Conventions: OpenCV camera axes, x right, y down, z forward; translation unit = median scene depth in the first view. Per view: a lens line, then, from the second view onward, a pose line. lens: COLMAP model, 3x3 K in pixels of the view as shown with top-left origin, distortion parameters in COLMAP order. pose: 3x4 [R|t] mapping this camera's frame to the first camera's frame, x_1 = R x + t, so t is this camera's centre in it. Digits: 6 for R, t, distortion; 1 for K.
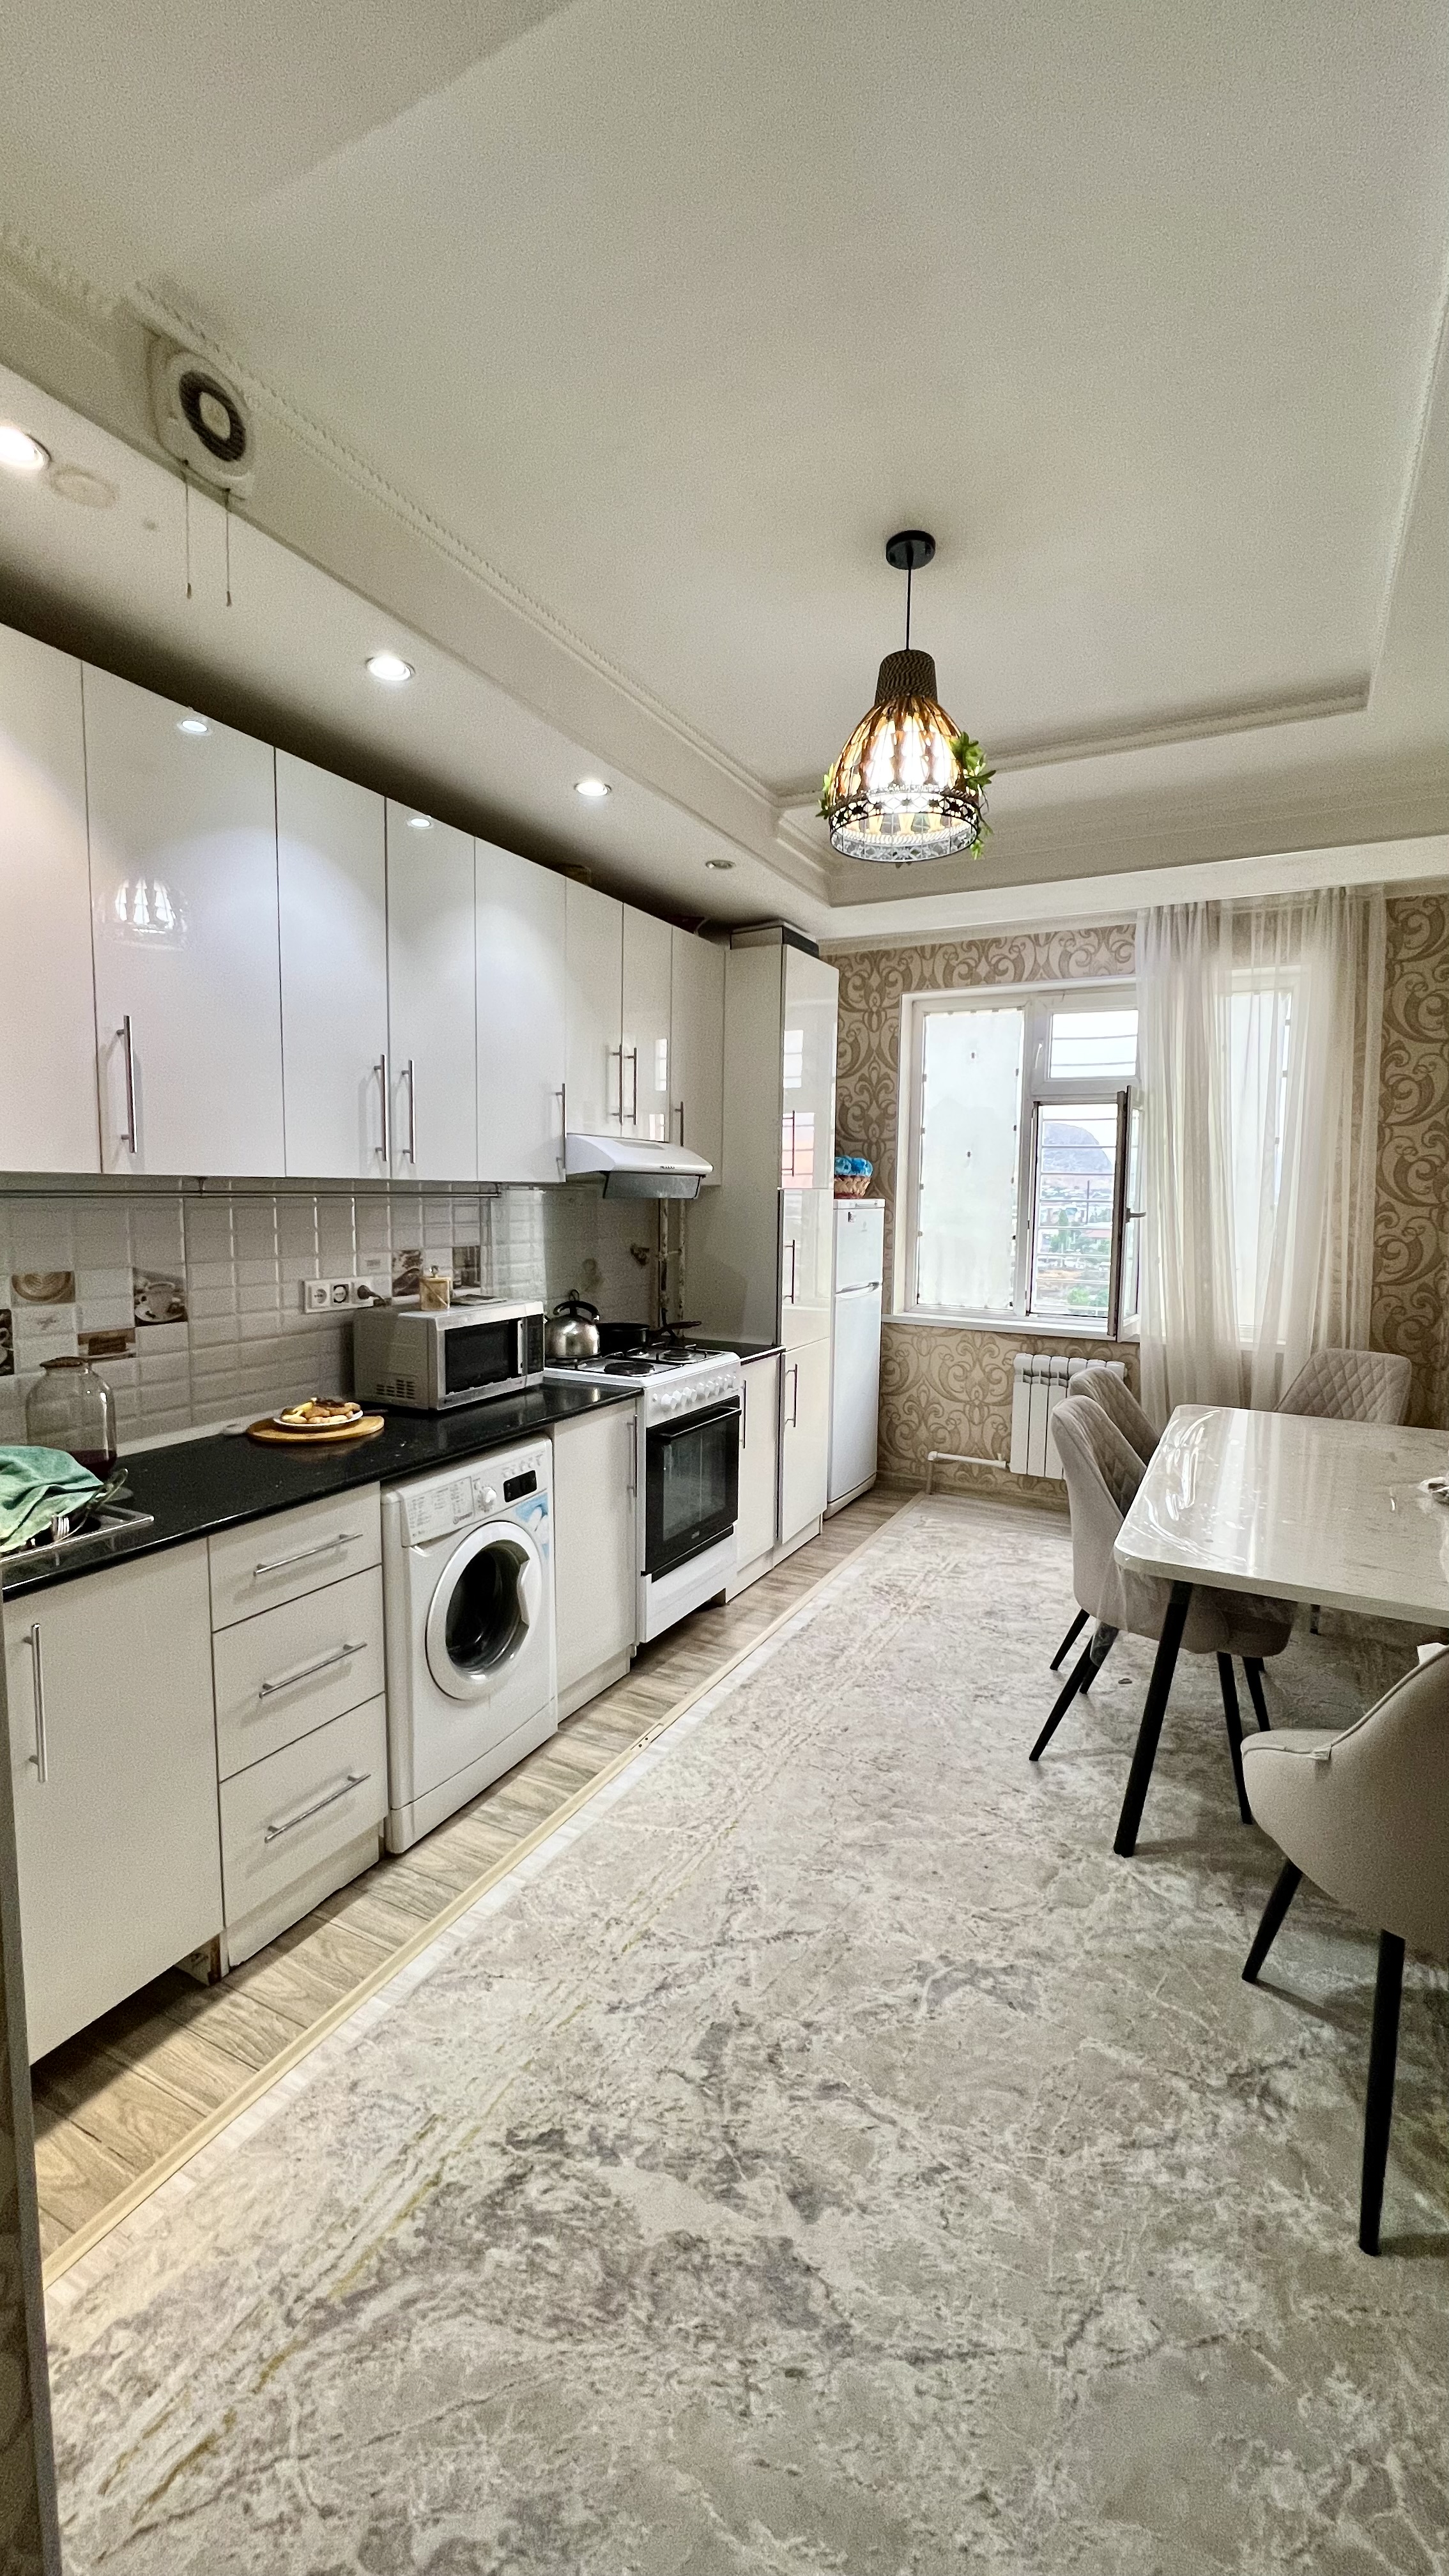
lens RADIAL K [[1015.5, 0, 736.7], [0, 1015.5, 1282.1], [0, 0, 1]] dist [-0.001305, 0.000538]
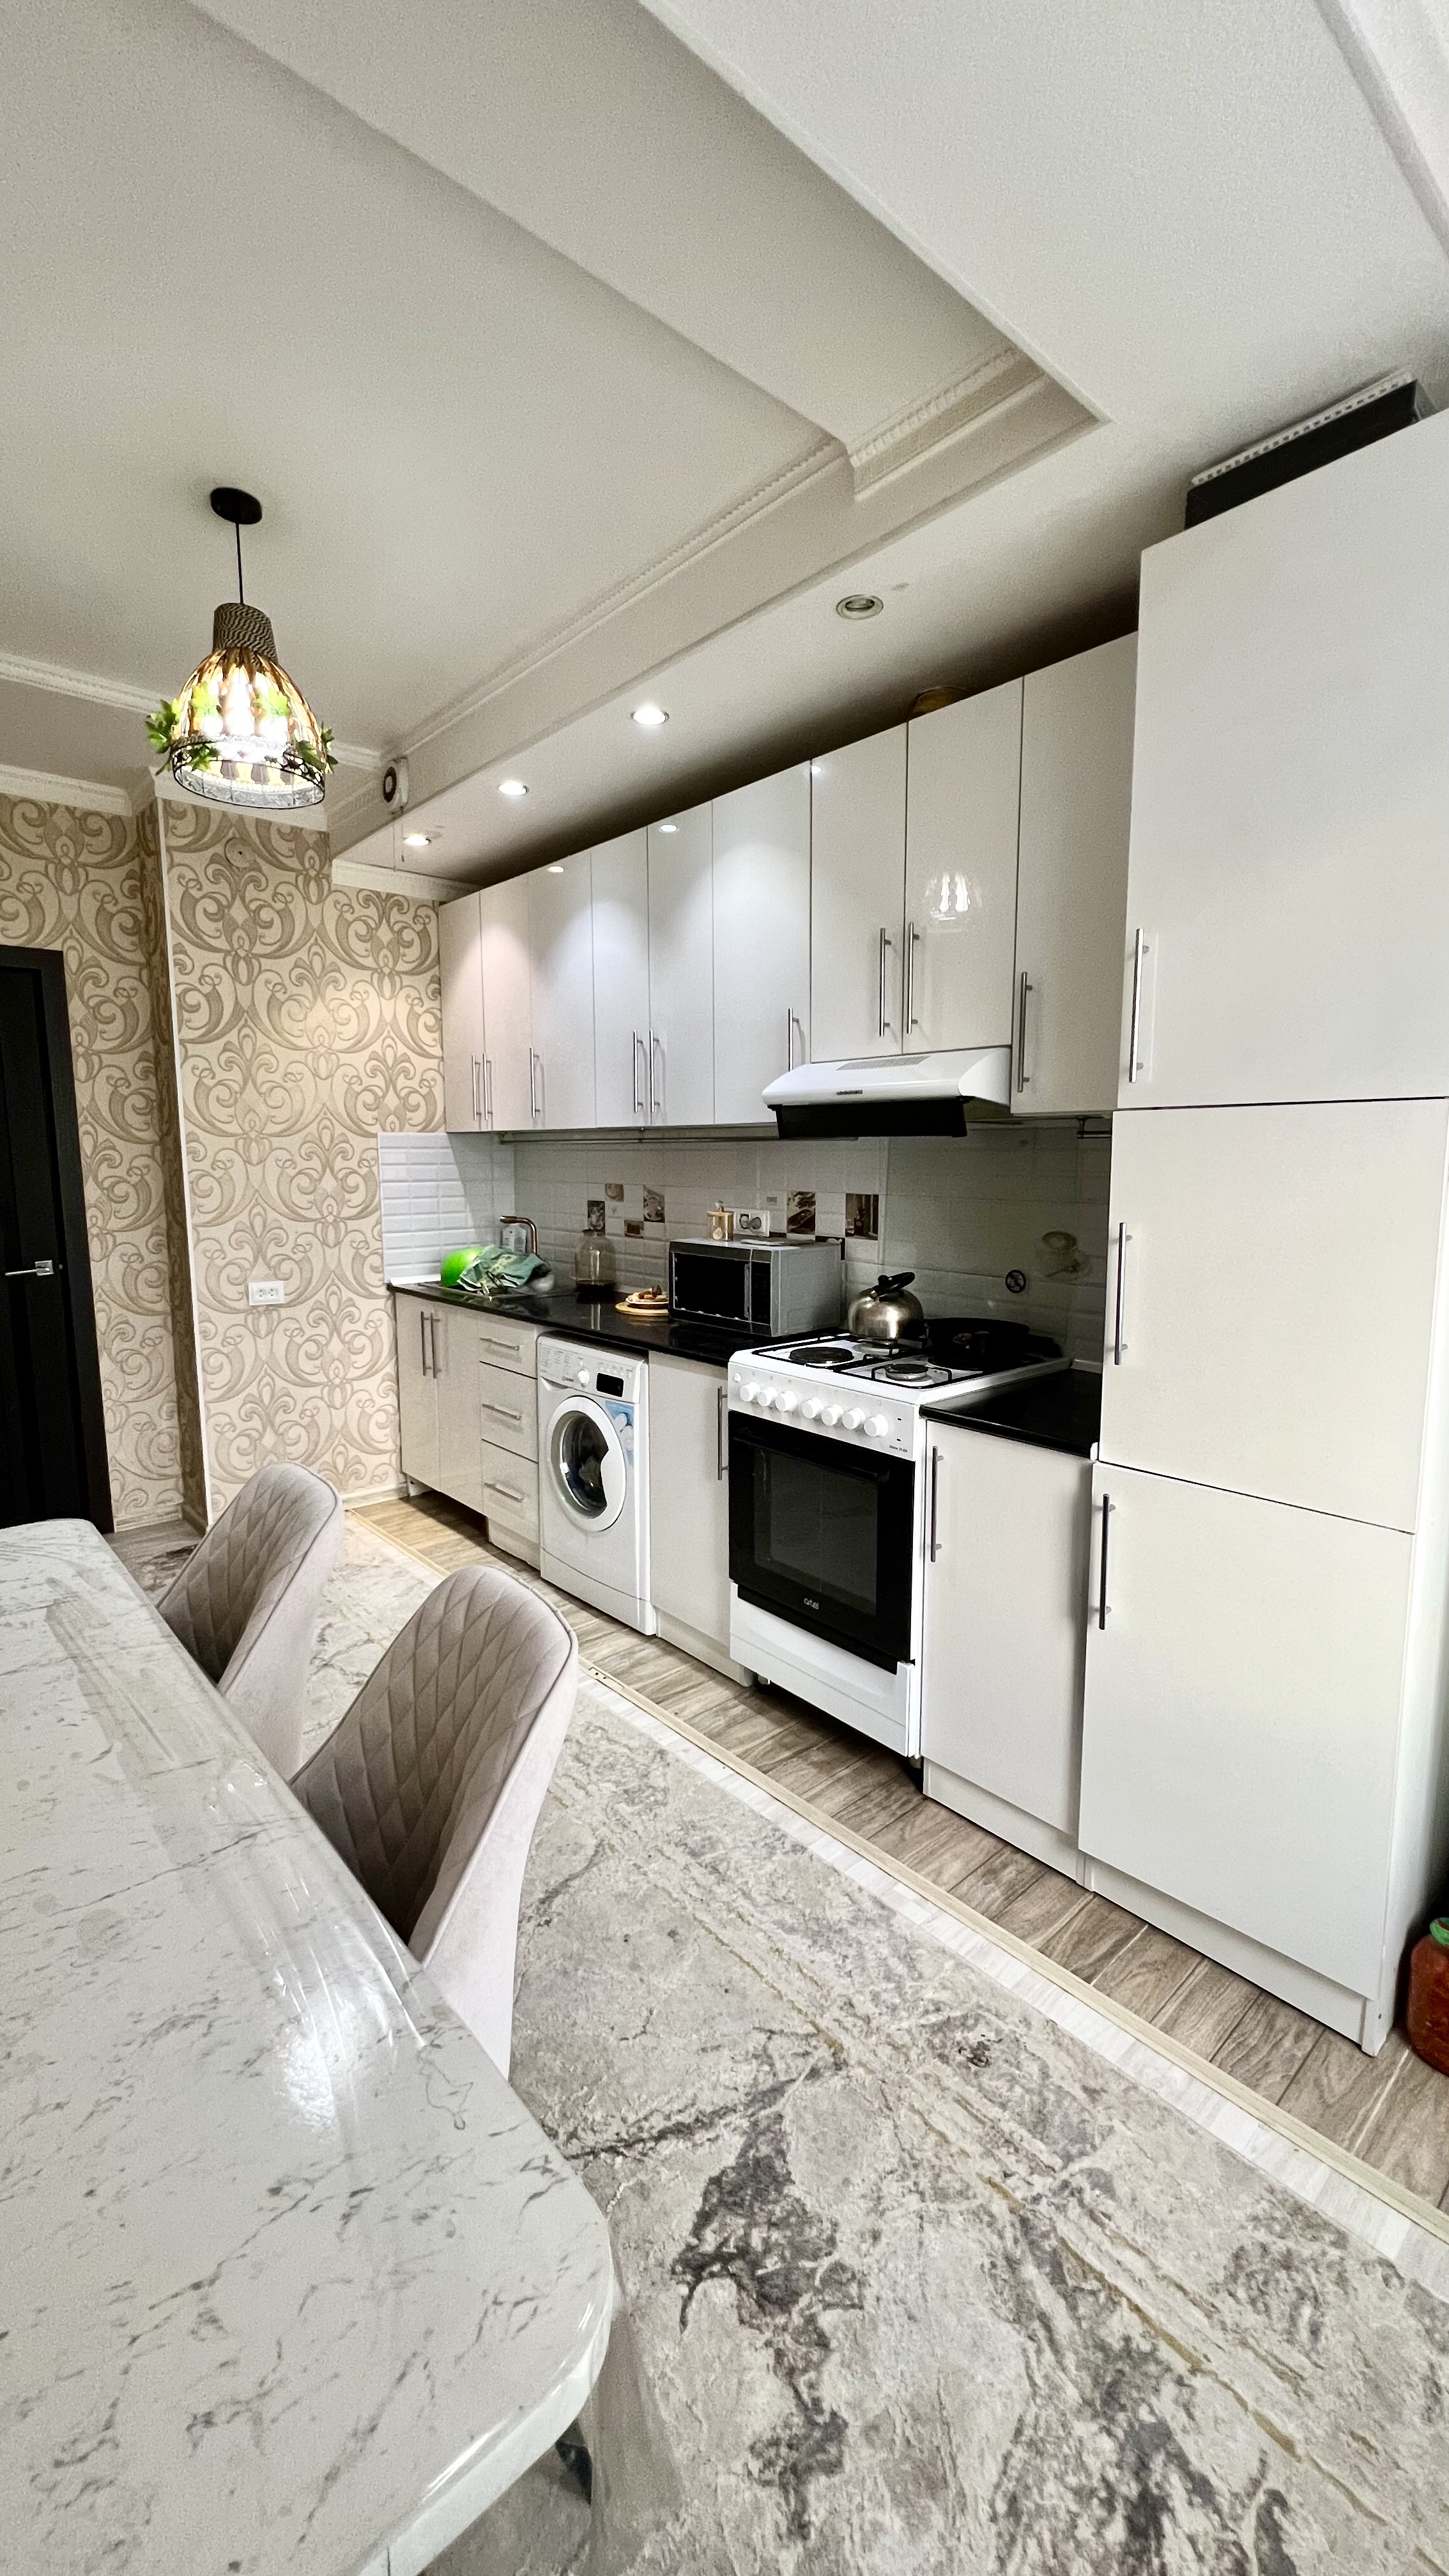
lens RADIAL K [[1015.5, 0, 735.7], [0, 1015.5, 1282.1], [0, 0, 1]] dist [-0.001305, 0.000538]
pose [[-0.346637, 0.105528, -0.932044, 0.770395], [-0.090246, 0.985290, 0.145120, -0.094009], [0.933648, 0.134417, -0.332015, 1.423342]]
